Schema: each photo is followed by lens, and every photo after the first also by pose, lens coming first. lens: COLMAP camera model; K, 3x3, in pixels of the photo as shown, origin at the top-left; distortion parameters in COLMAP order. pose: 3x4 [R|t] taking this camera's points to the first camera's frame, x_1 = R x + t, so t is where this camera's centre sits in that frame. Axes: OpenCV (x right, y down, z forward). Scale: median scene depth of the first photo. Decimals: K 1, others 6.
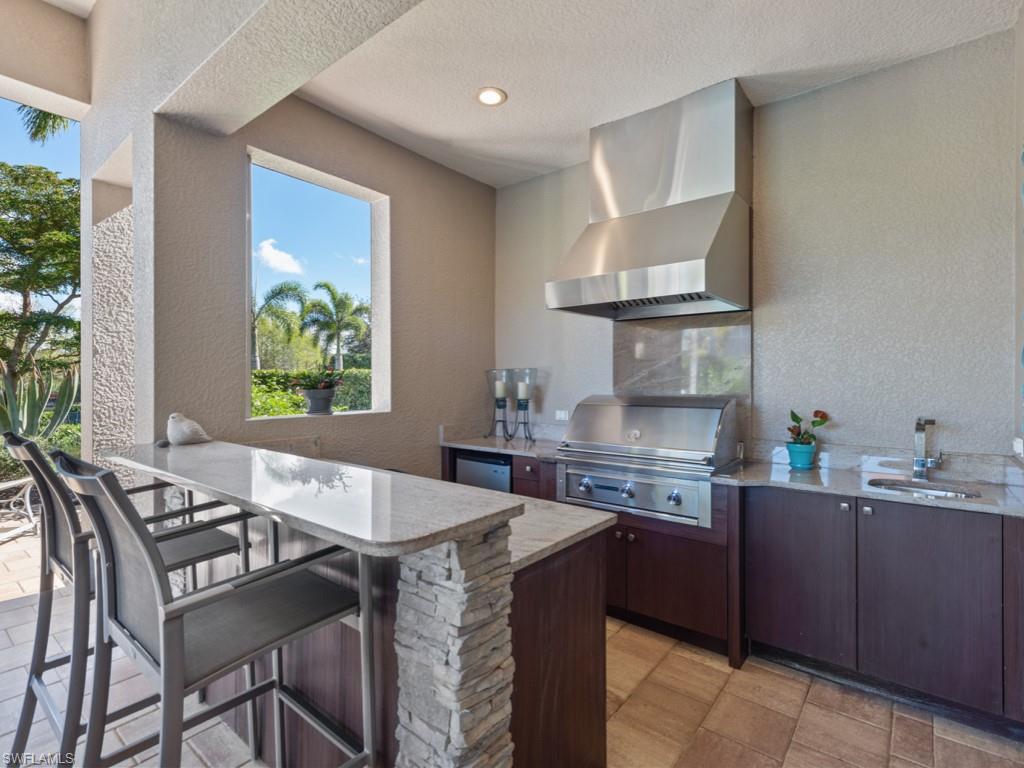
lens RADIAL K [[510.8, 0, 512.9], [0, 510.8, 383.9], [0, 0, 1]] dist [0.013465, 0.000180]
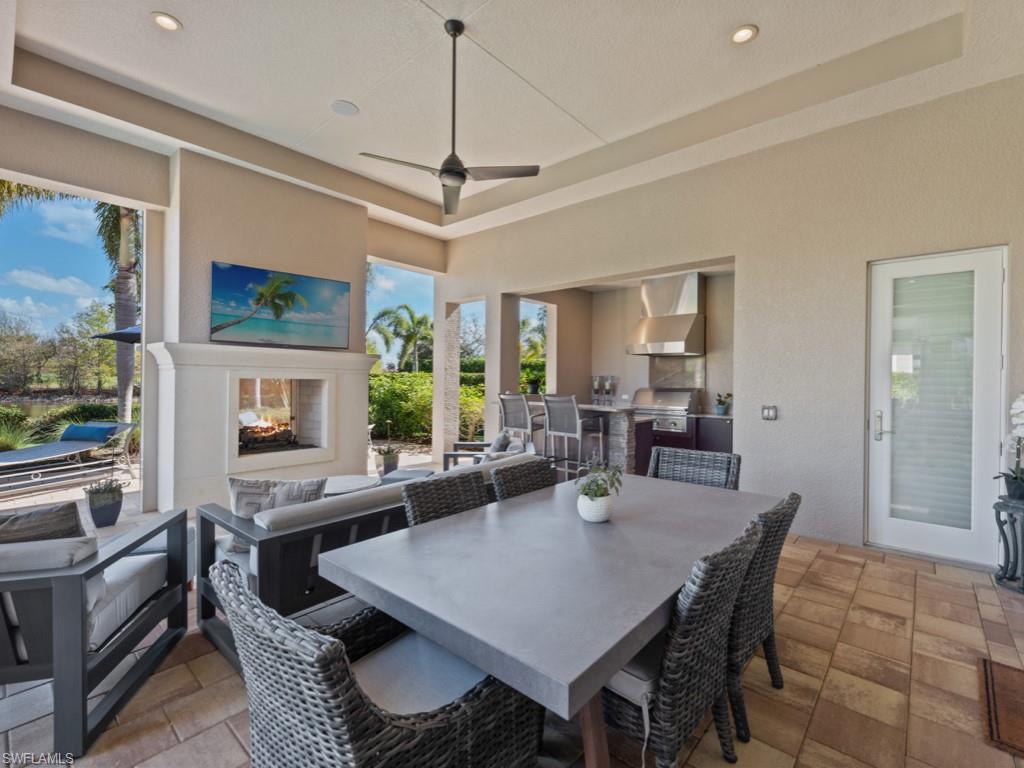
lens RADIAL K [[469.5, 0, 509.4], [0, 469.5, 380.1], [0, 0, 1]] dist [0.004162, 0.000830]
pose [[0.998589, 0.007309, -0.052602, -0.361972], [-0.007760, 0.999935, -0.008375, 0.010343], [0.052537, 0.008772, 0.998580, -1.295127]]
